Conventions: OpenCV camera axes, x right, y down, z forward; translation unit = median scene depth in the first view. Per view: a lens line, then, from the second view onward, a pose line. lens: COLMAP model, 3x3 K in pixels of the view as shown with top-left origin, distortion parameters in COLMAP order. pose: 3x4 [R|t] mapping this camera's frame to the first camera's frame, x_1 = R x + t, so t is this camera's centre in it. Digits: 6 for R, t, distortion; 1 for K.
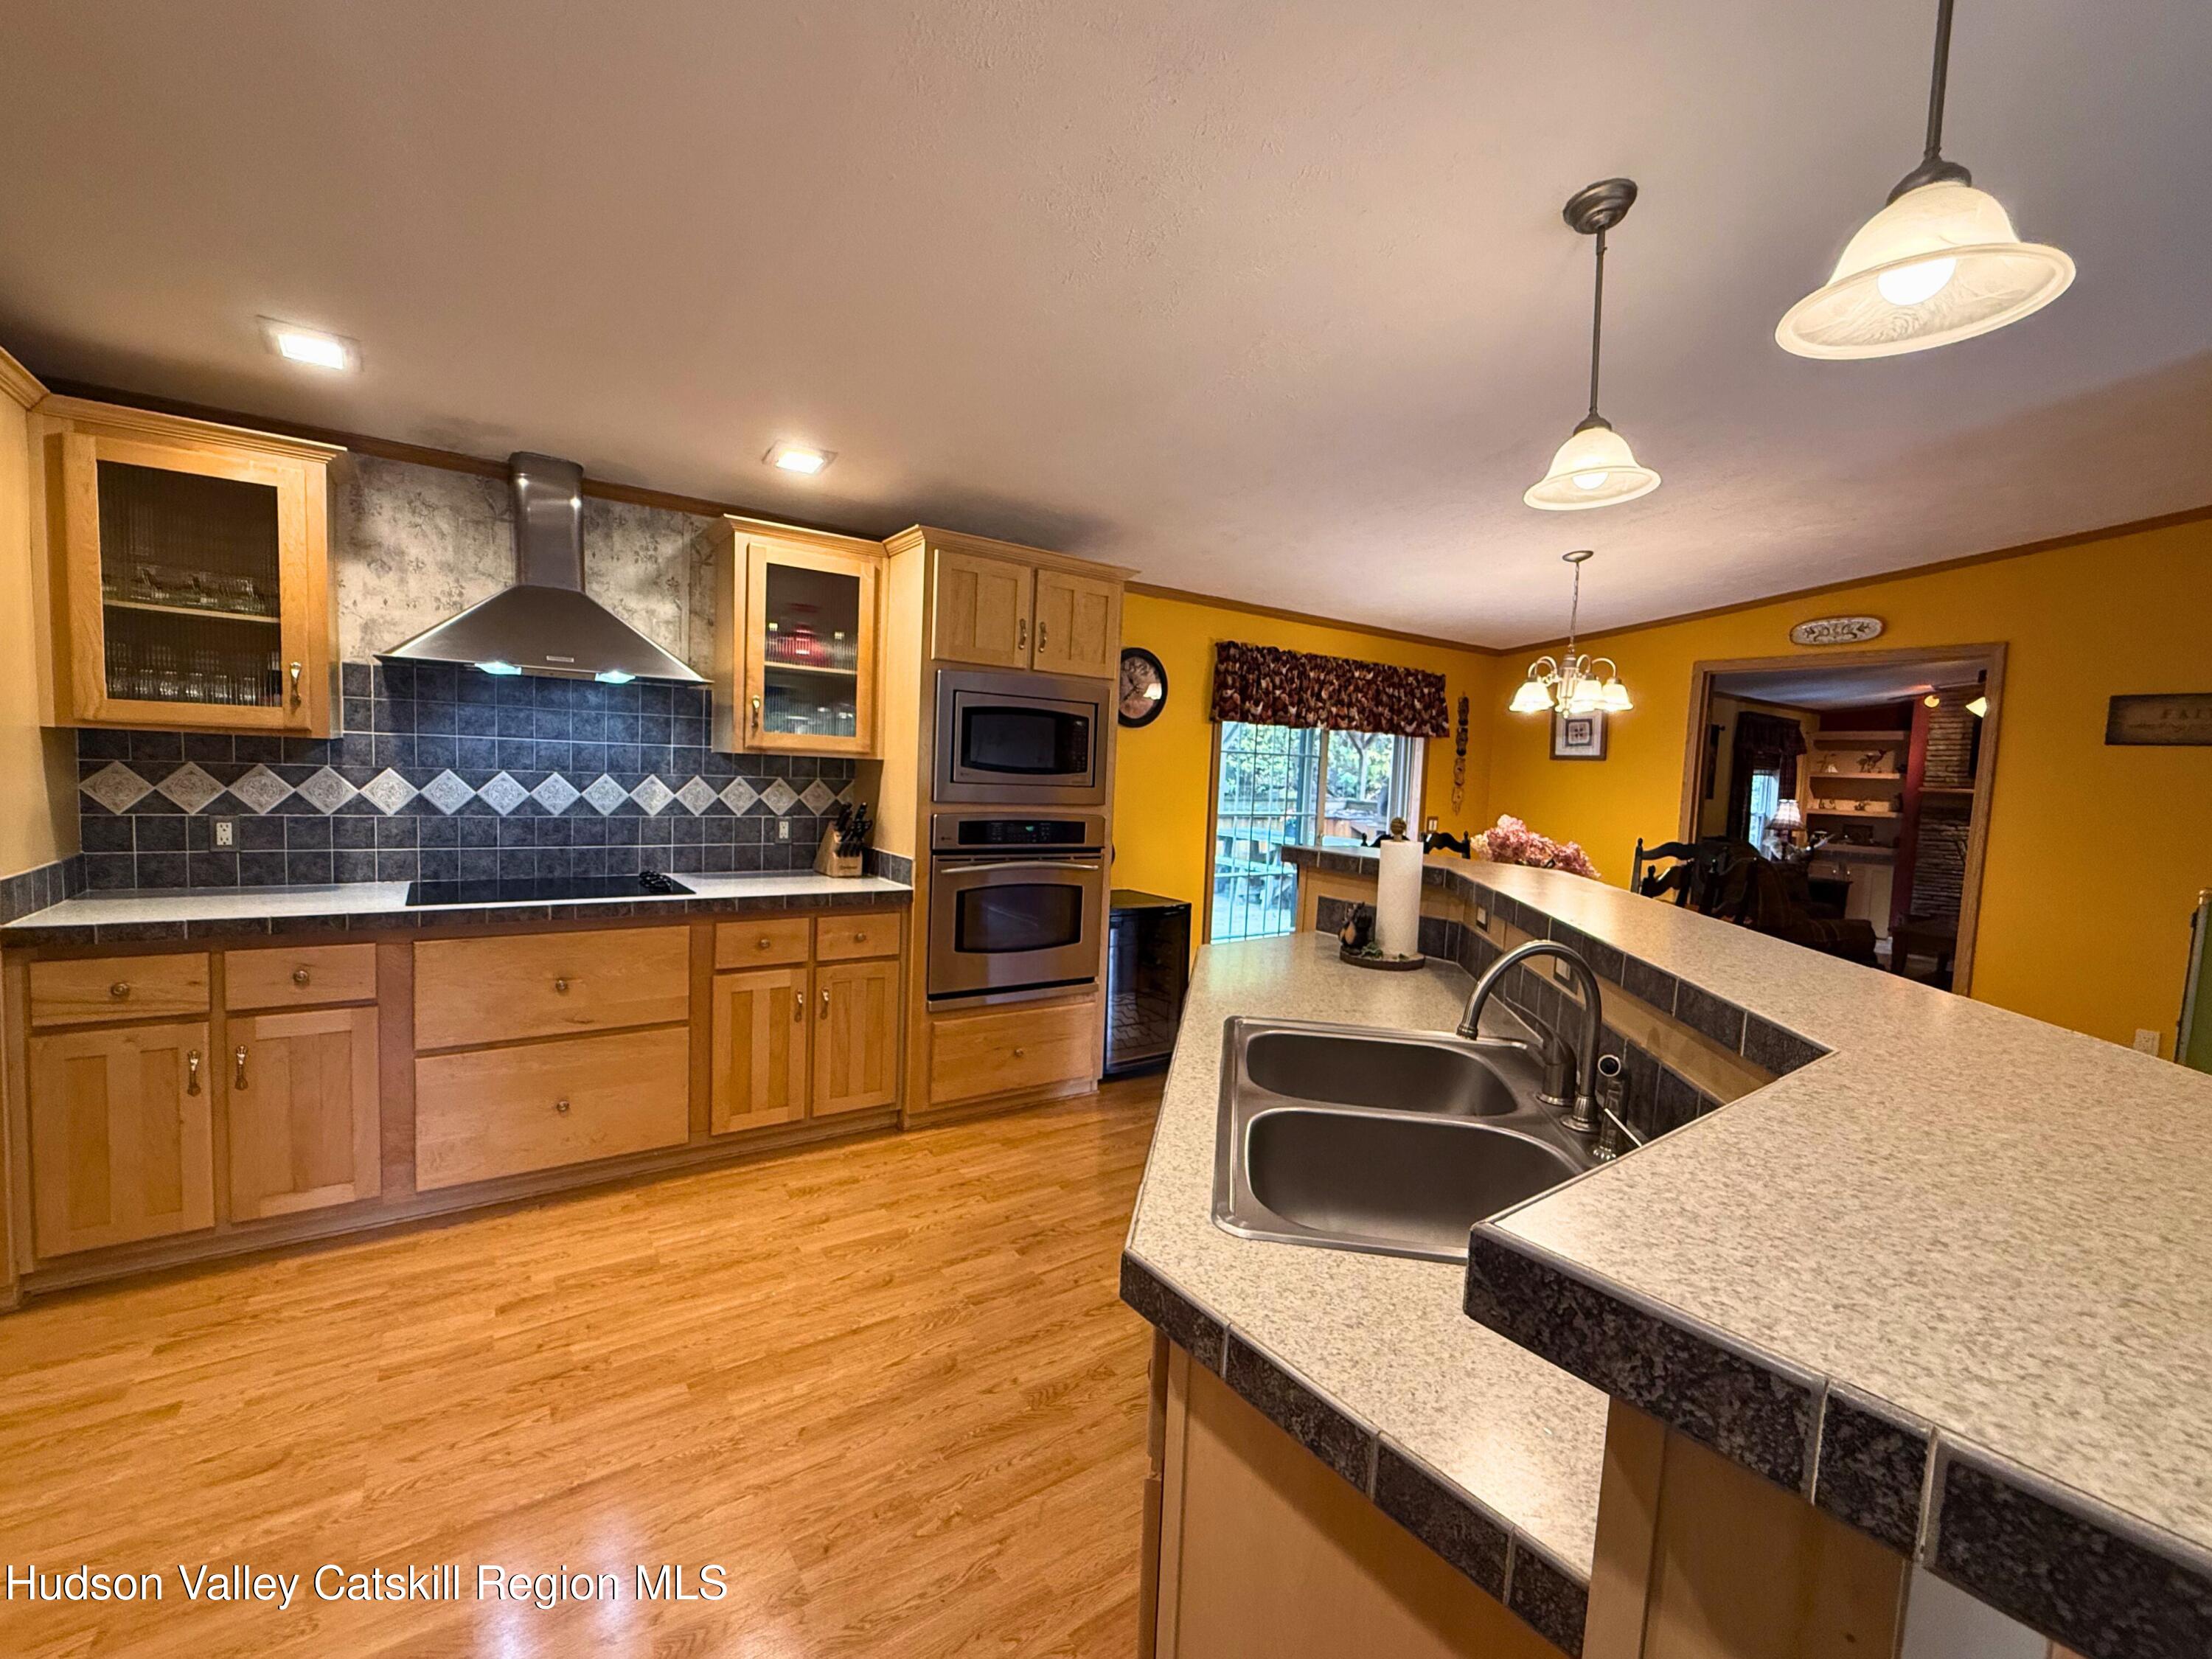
lens RADIAL K [[932.5, 0, 1103.2], [0, 932.5, 835.3], [0, 0, 1]] dist [-0.000103, -0.000107]
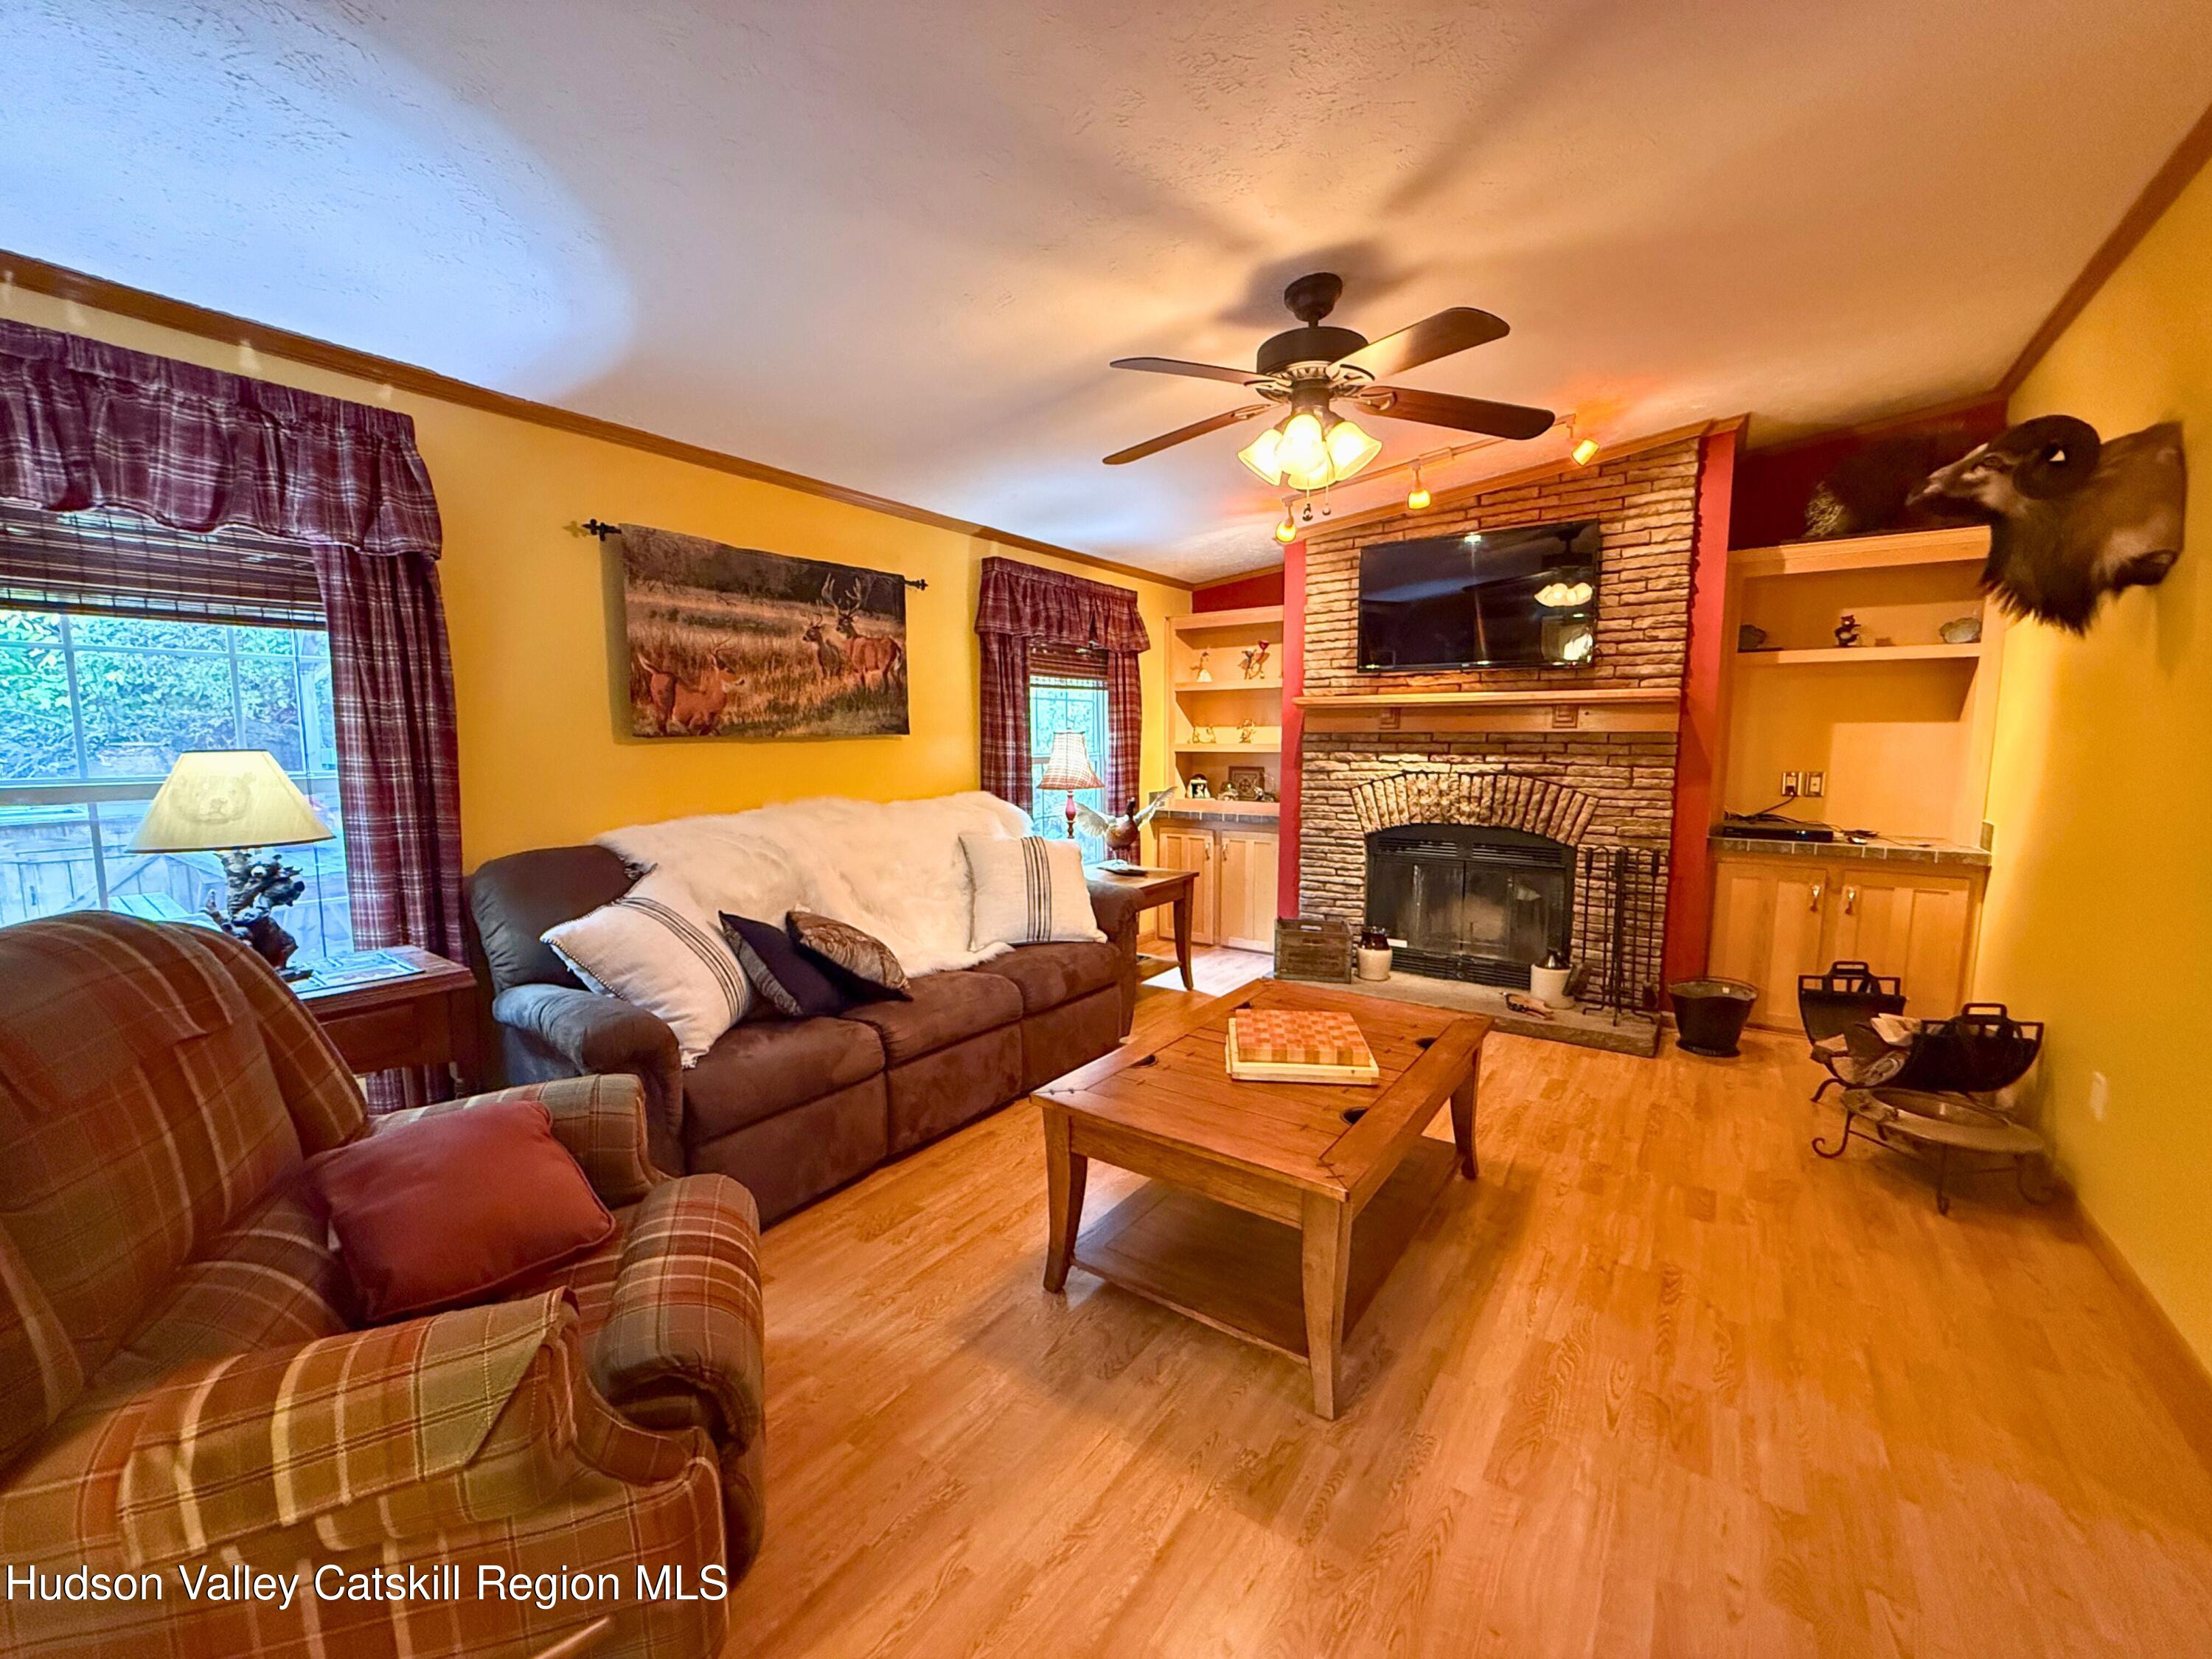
lens RADIAL K [[903.2, 0, 1107.0], [0, 903.2, 835.6], [0, 0, 1]] dist [0.002765, 0.000313]
pose [[0.940563, -0.081139, 0.329784, 0.856773], [0.065586, 0.996158, 0.058036, -0.009843], [-0.333226, -0.032958, 0.942271, 0.764075]]
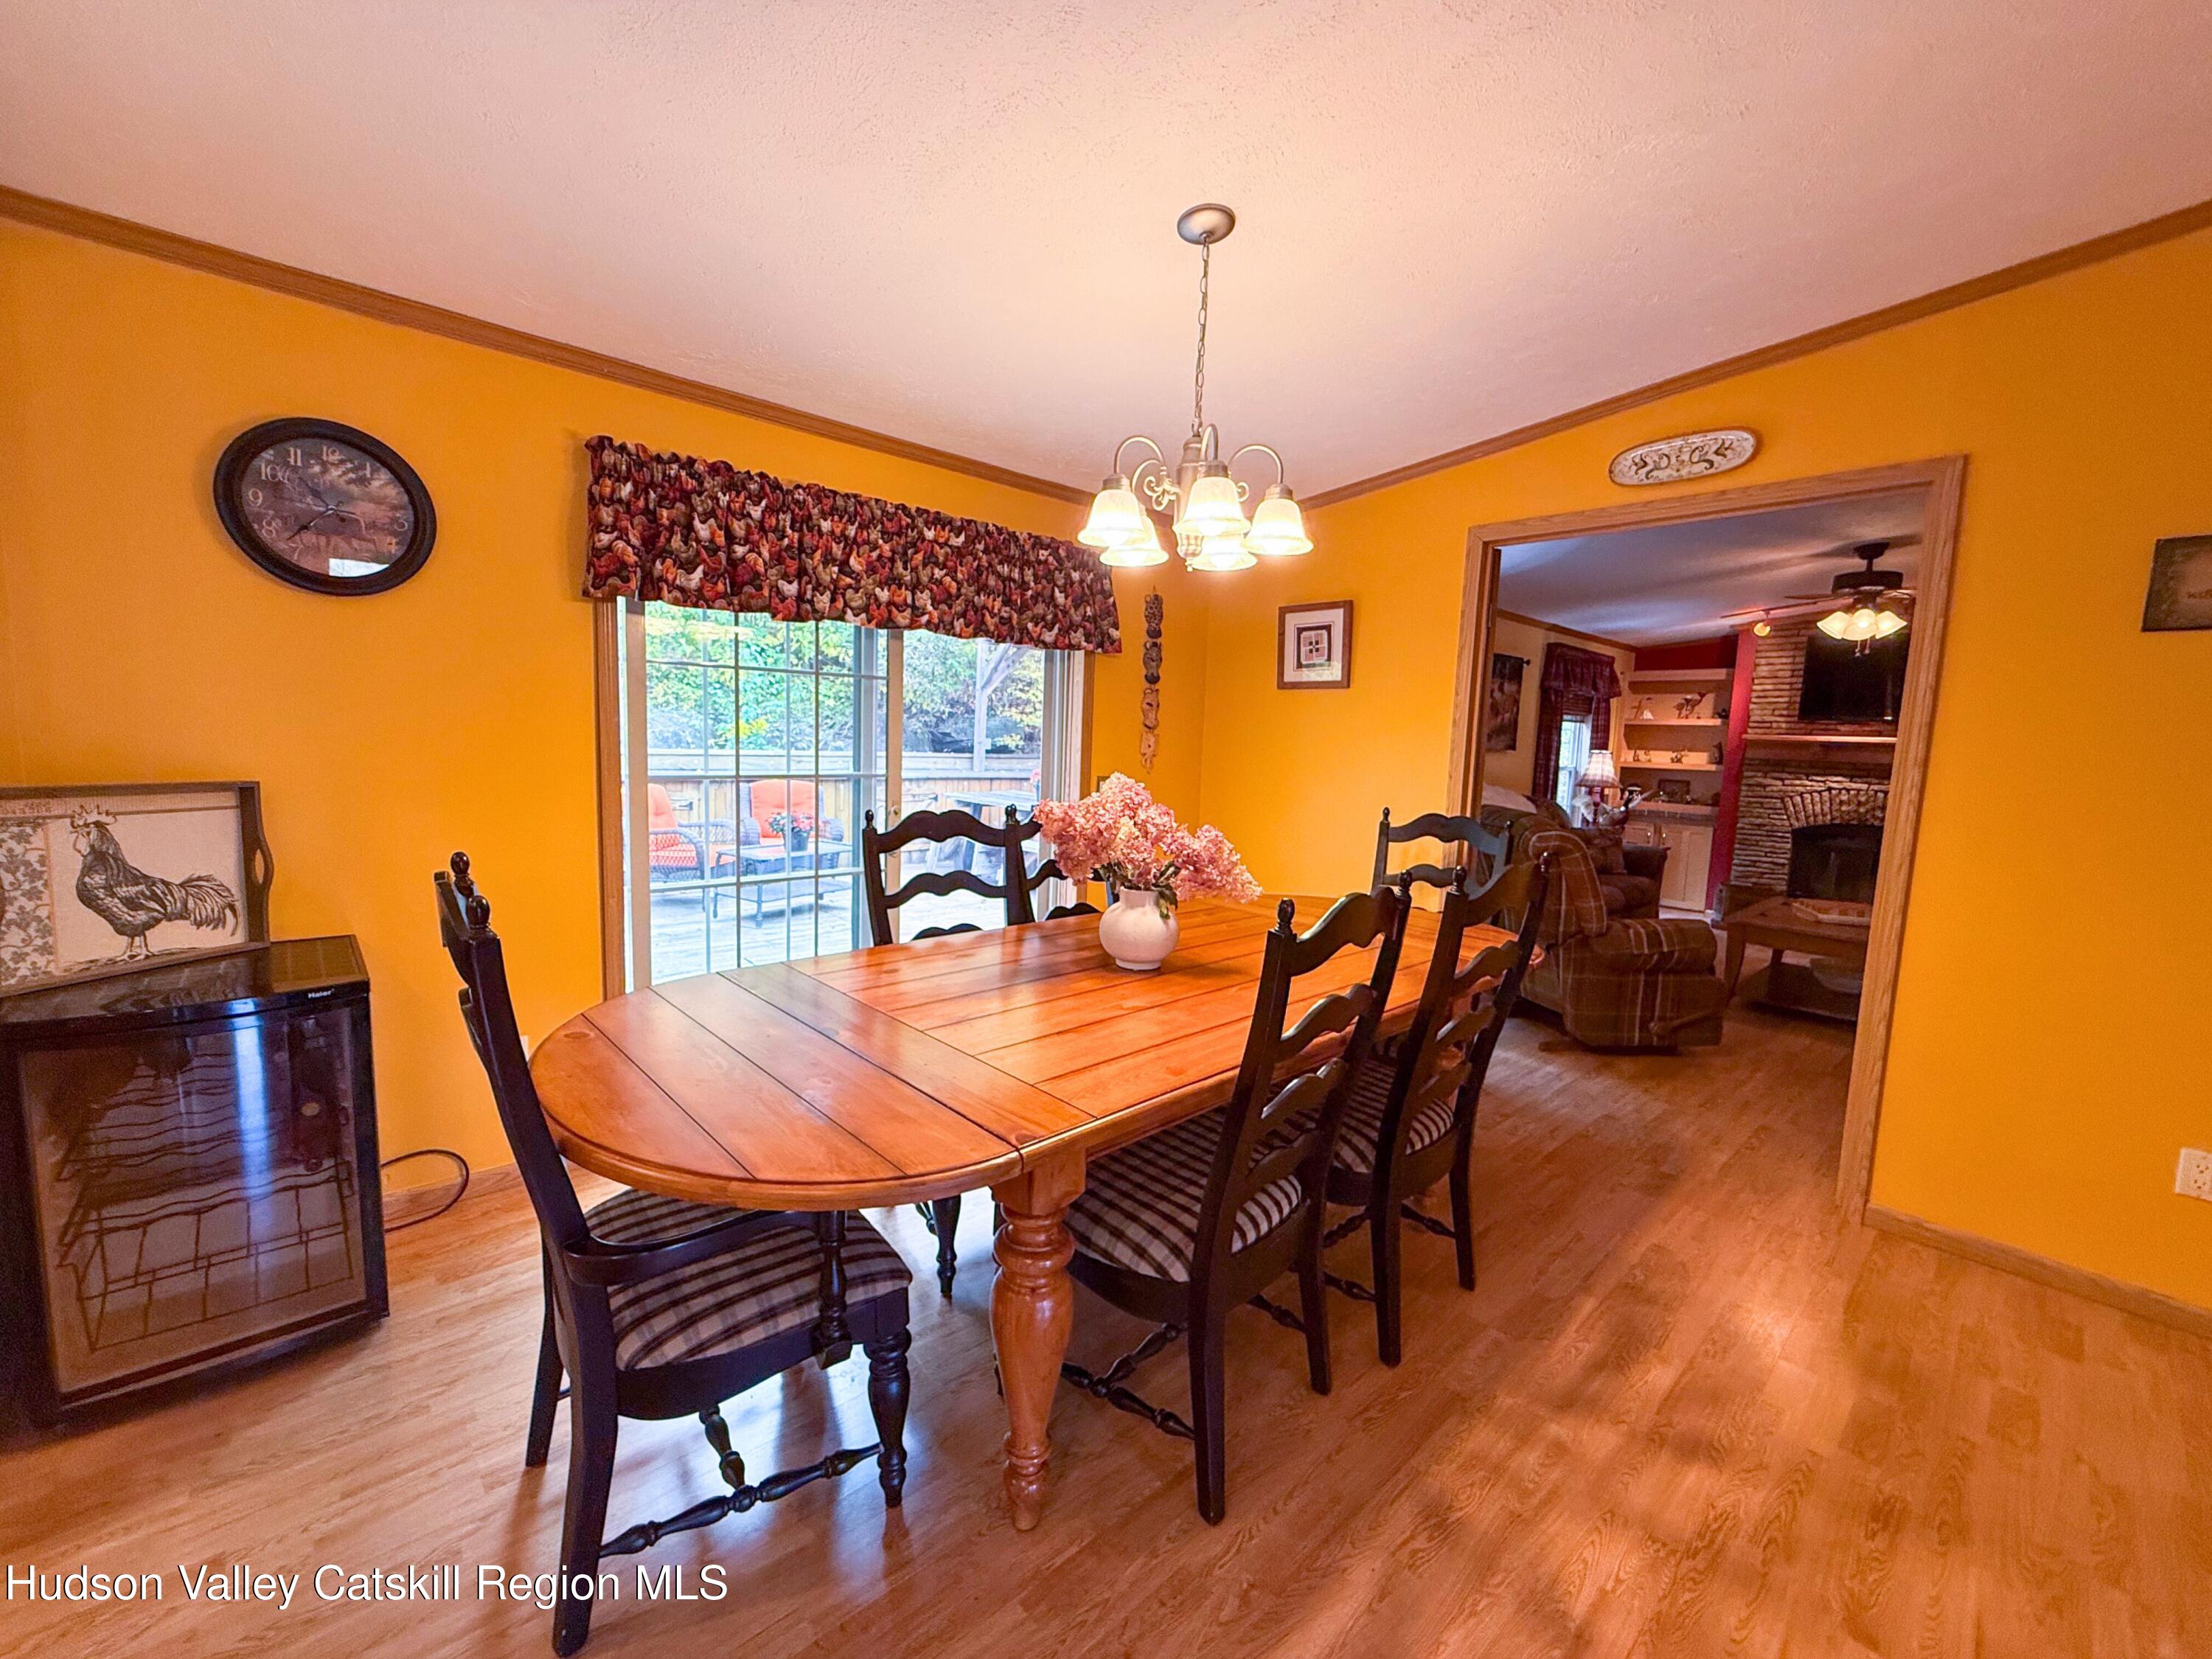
lens RADIAL K [[903.2, 0, 1107.0], [0, 903.2, 835.6], [0, 0, 1]] dist [0.002765, 0.000313]
pose [[0.990675, -0.019980, 0.134774, 0.282741], [0.013962, 0.998869, 0.045445, -0.007598], [-0.135530, -0.043140, 0.989834, 0.388362]]
